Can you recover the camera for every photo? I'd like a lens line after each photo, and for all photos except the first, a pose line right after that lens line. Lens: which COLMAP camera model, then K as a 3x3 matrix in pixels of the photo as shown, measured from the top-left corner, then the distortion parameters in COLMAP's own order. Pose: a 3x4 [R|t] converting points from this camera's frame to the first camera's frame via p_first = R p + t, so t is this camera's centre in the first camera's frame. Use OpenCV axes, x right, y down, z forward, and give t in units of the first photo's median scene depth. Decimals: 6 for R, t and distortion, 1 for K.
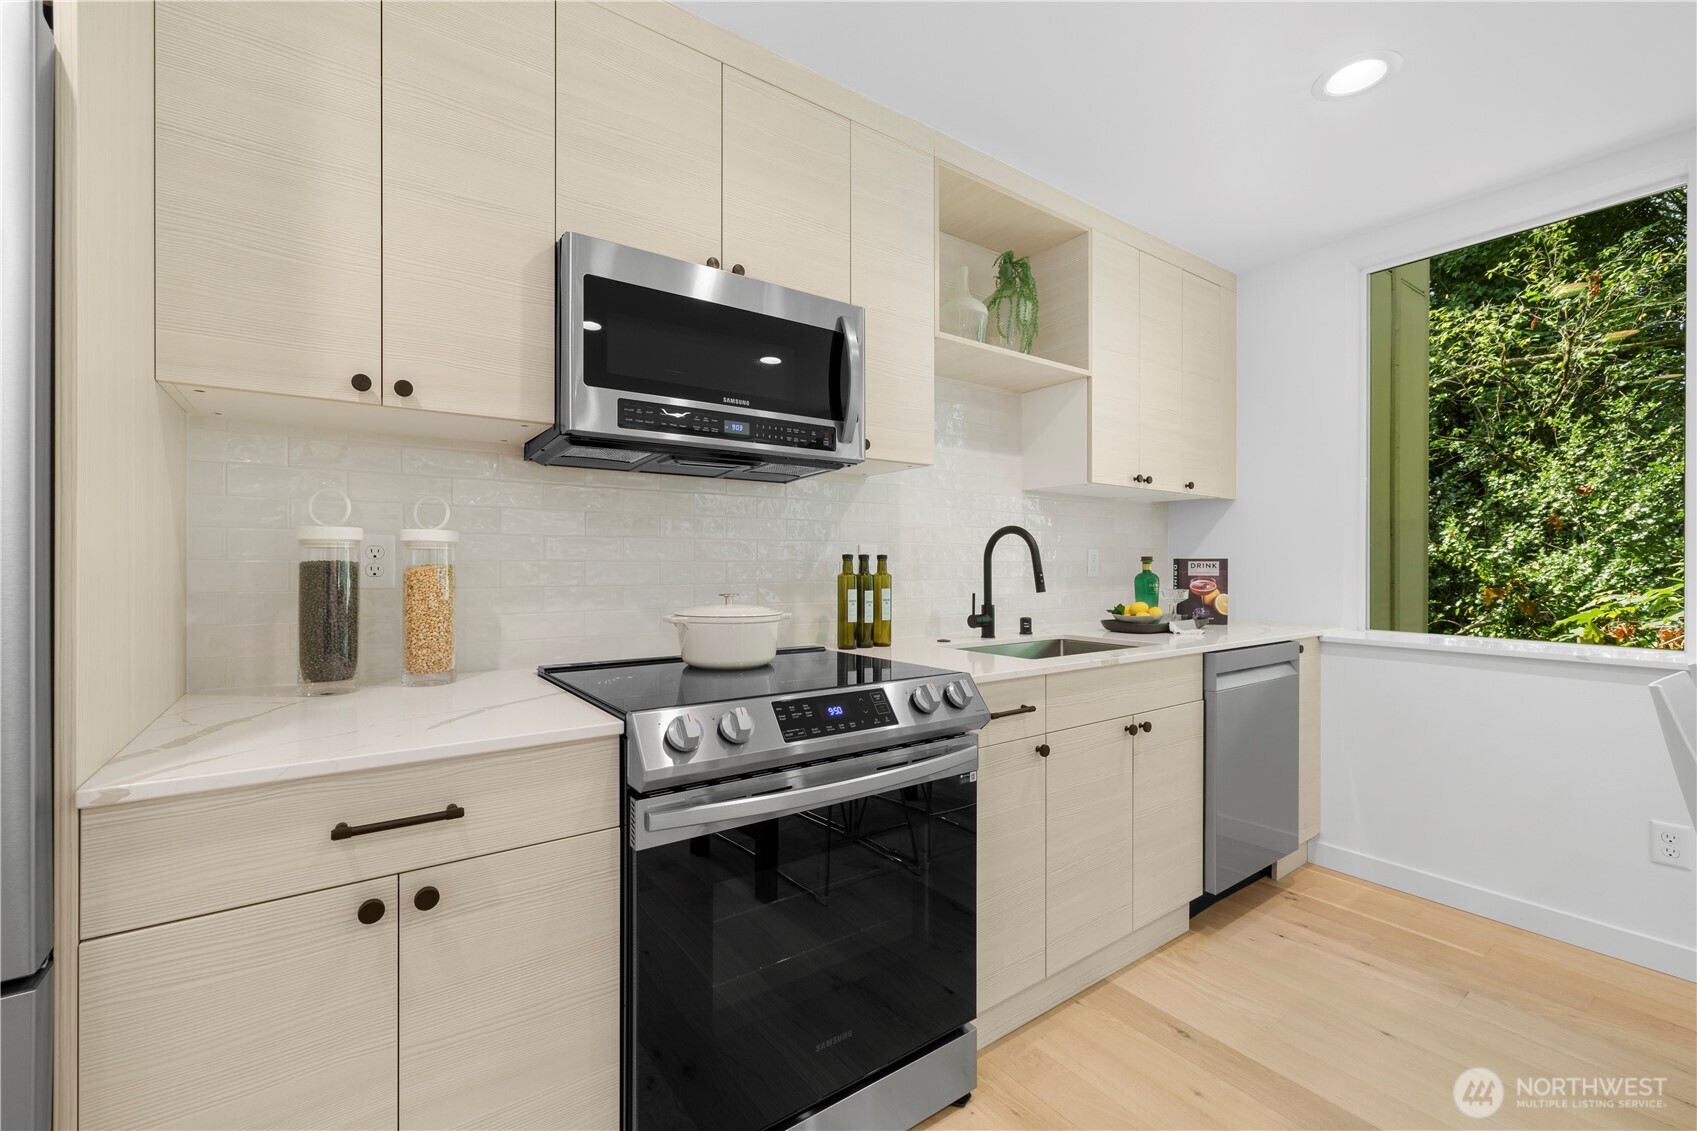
lens RADIAL K [[707.0, 0, 848.5], [0, 707.0, 565.5], [0, 0, 1]] dist [0.001742, 0.000315]
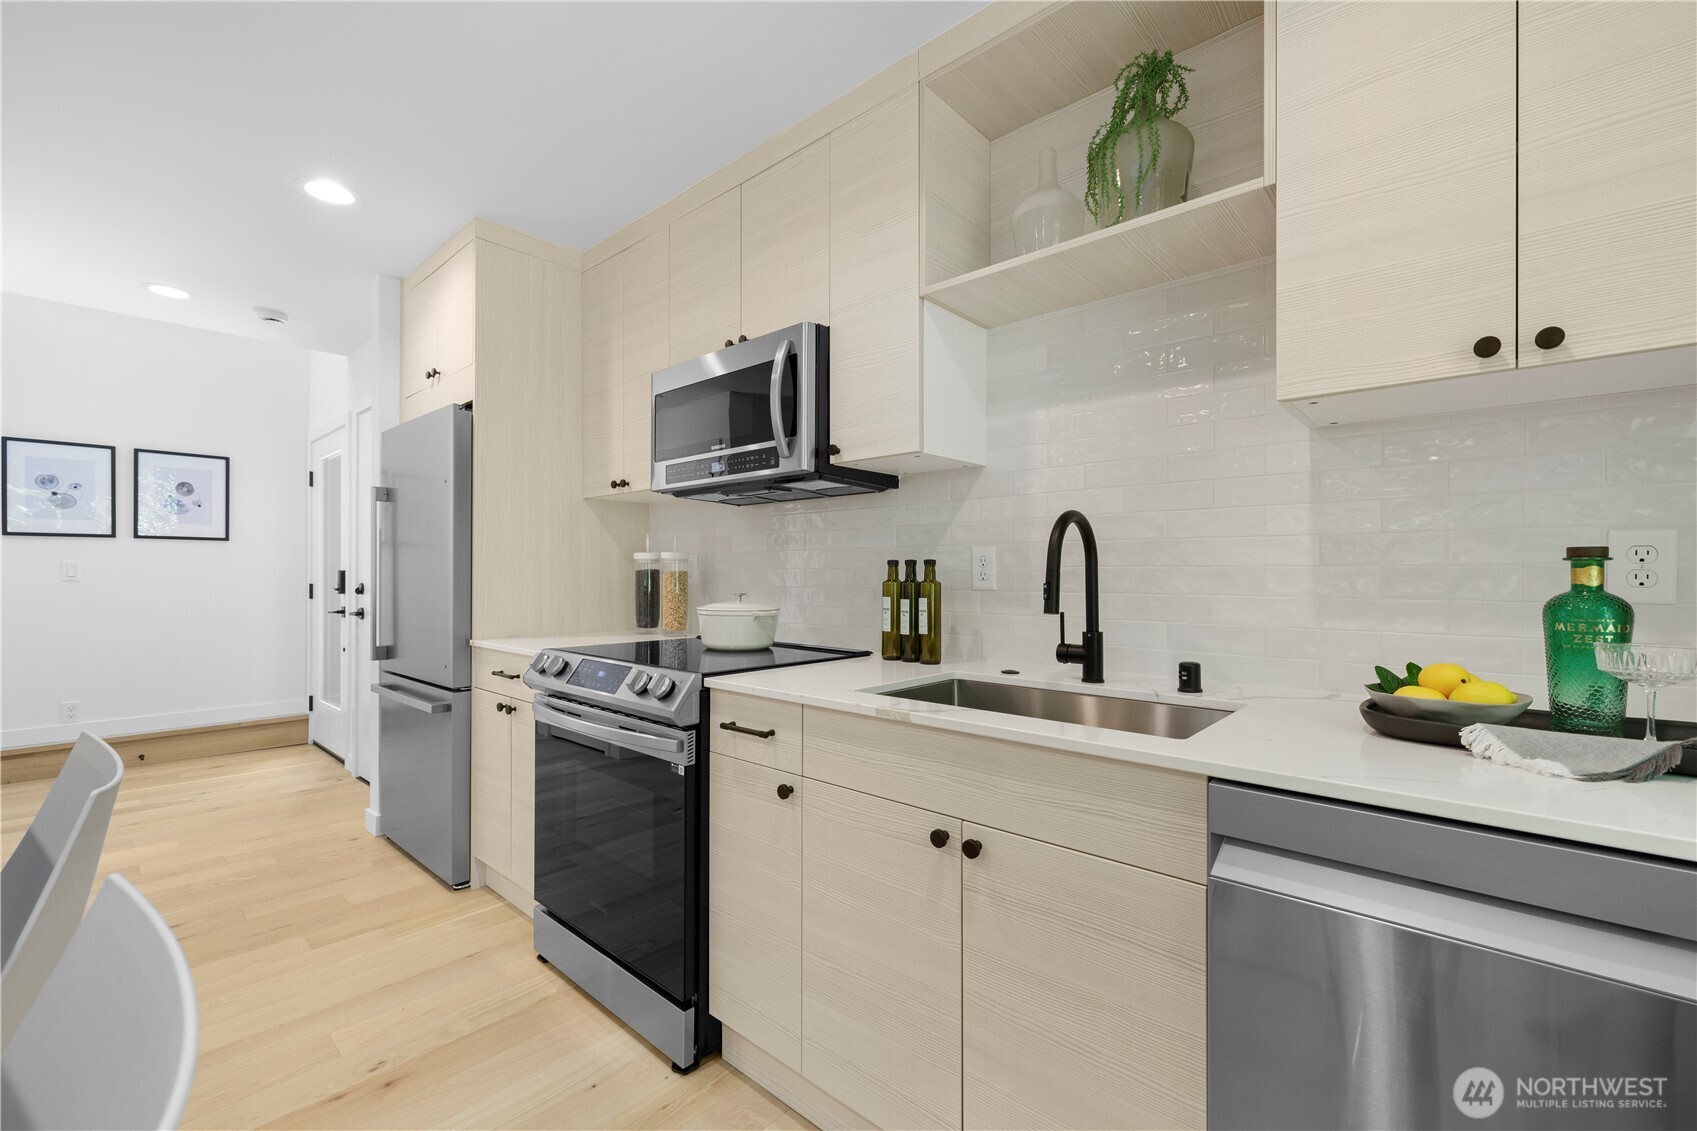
lens RADIAL K [[720.2, 0, 827.4], [0, 720.2, 567.4], [0, 0, 1]] dist [0.000886, 0.000050]
pose [[0.199543, -0.006054, -0.979870, 0.878330], [-0.000753, 0.999980, -0.006332, 0.000416], [0.979889, 0.002001, 0.199534, 0.684905]]
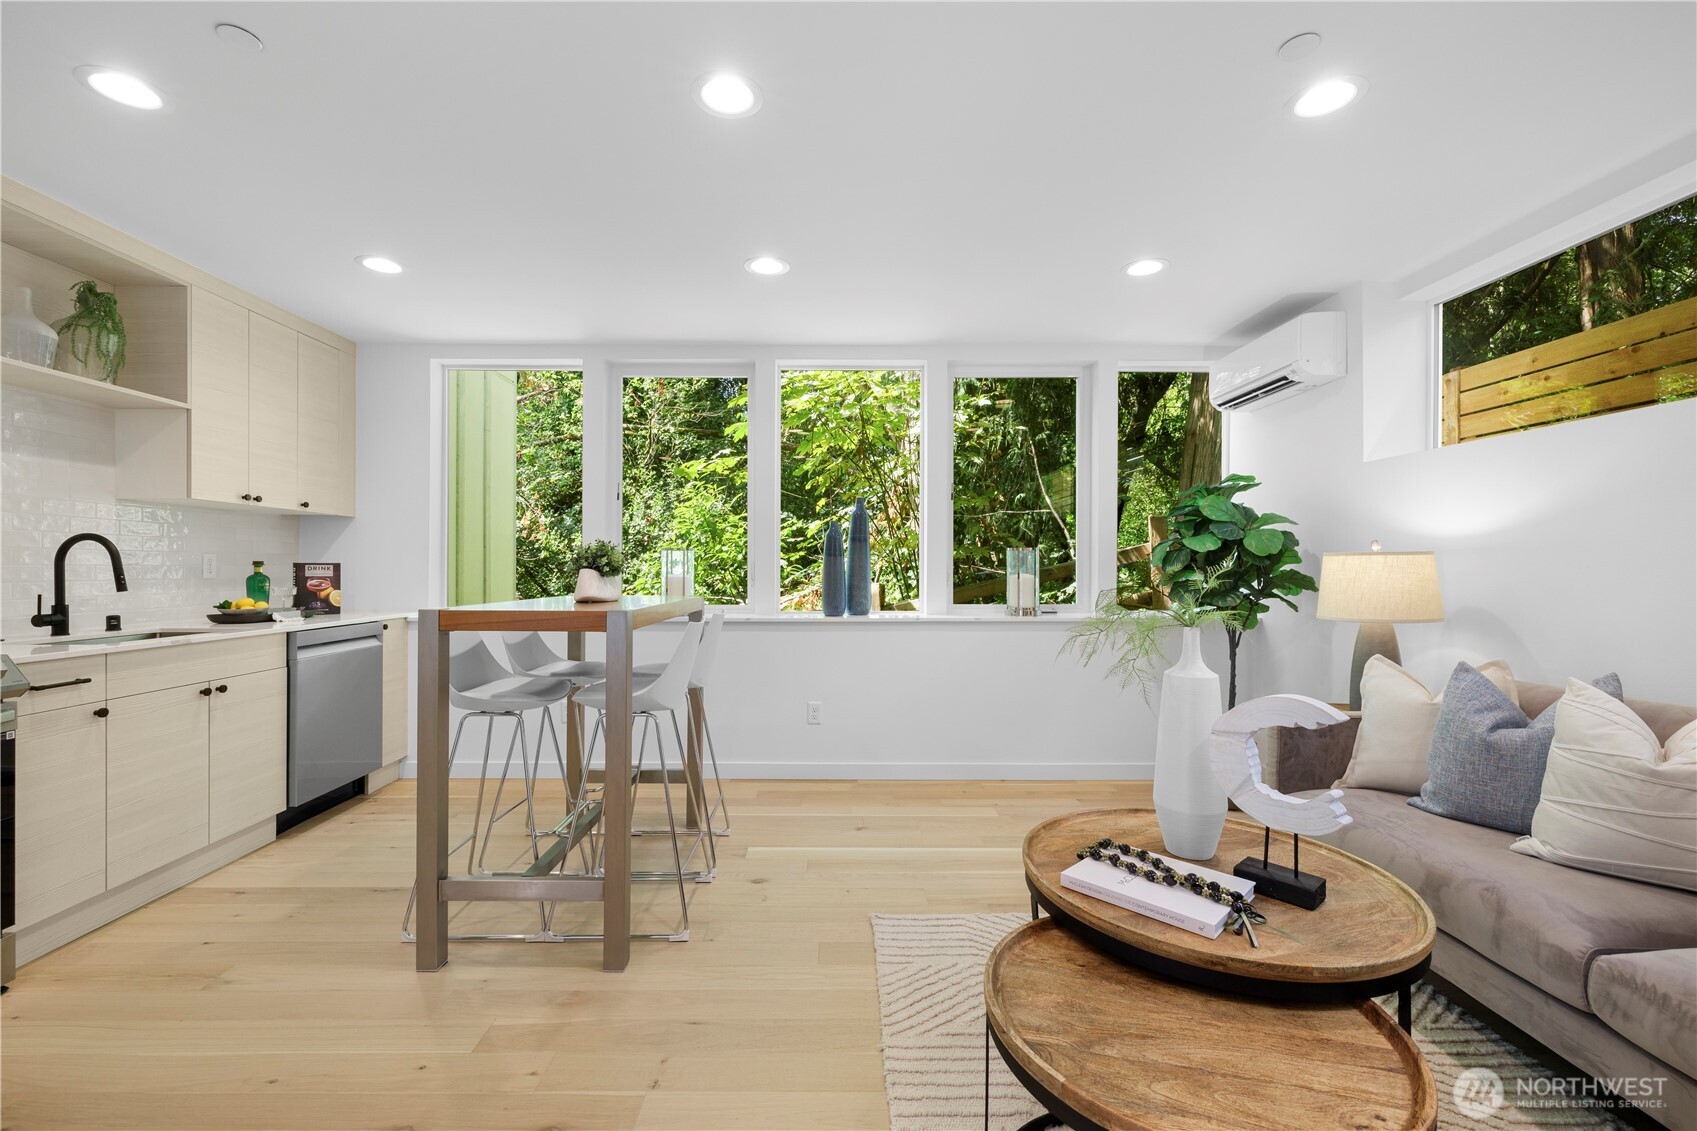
lens RADIAL K [[707.9, 0, 835.6], [0, 707.9, 567.8], [0, 0, 1]] dist [0.000560, -0.000237]
pose [[0.573342, -0.000277, 0.819316, -0.011192], [-0.000104, 1.000000, 0.000410, -0.001893], [-0.819316, -0.000320, 0.573342, -0.649187]]
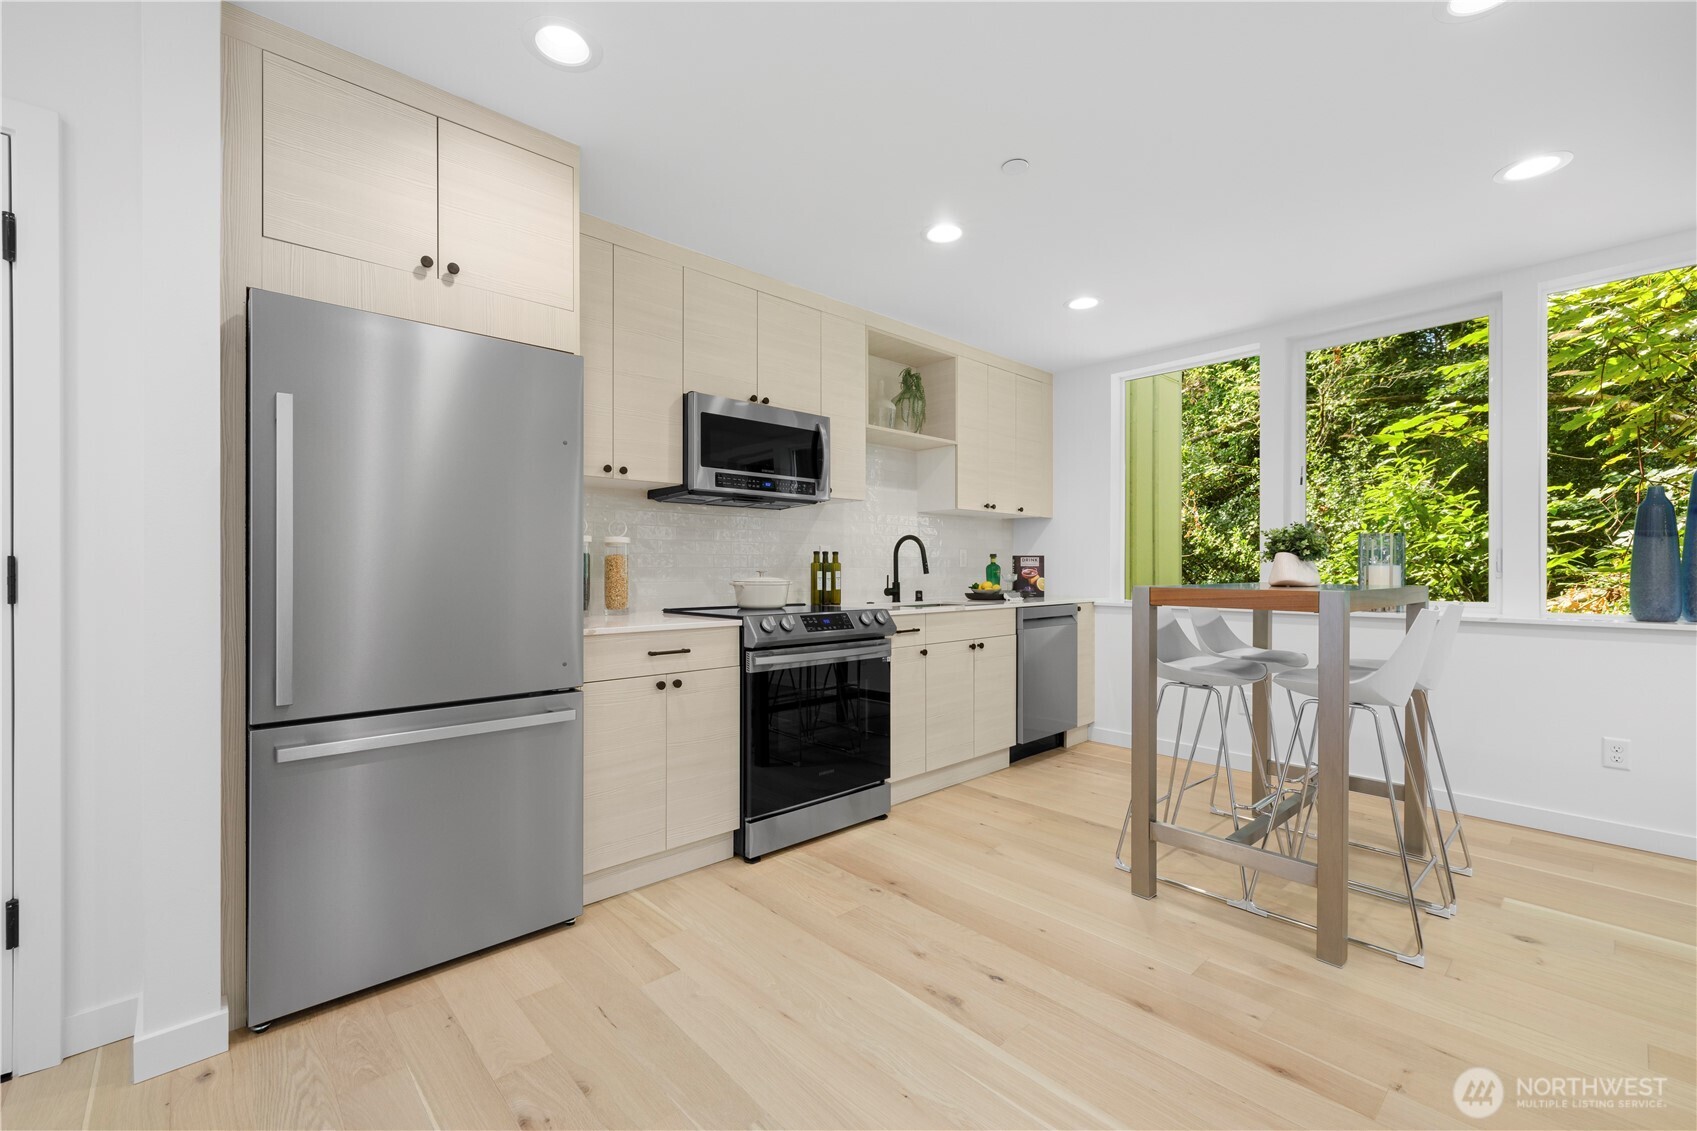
lens RADIAL K [[707.0, 0, 848.5], [0, 707.0, 565.5], [0, 0, 1]] dist [0.001742, 0.000315]
pose [[0.992197, -0.000262, 0.124683, -0.132498], [0.000826, 0.999990, -0.004475, 0.025745], [-0.124681, 0.004543, 0.992186, -0.694948]]
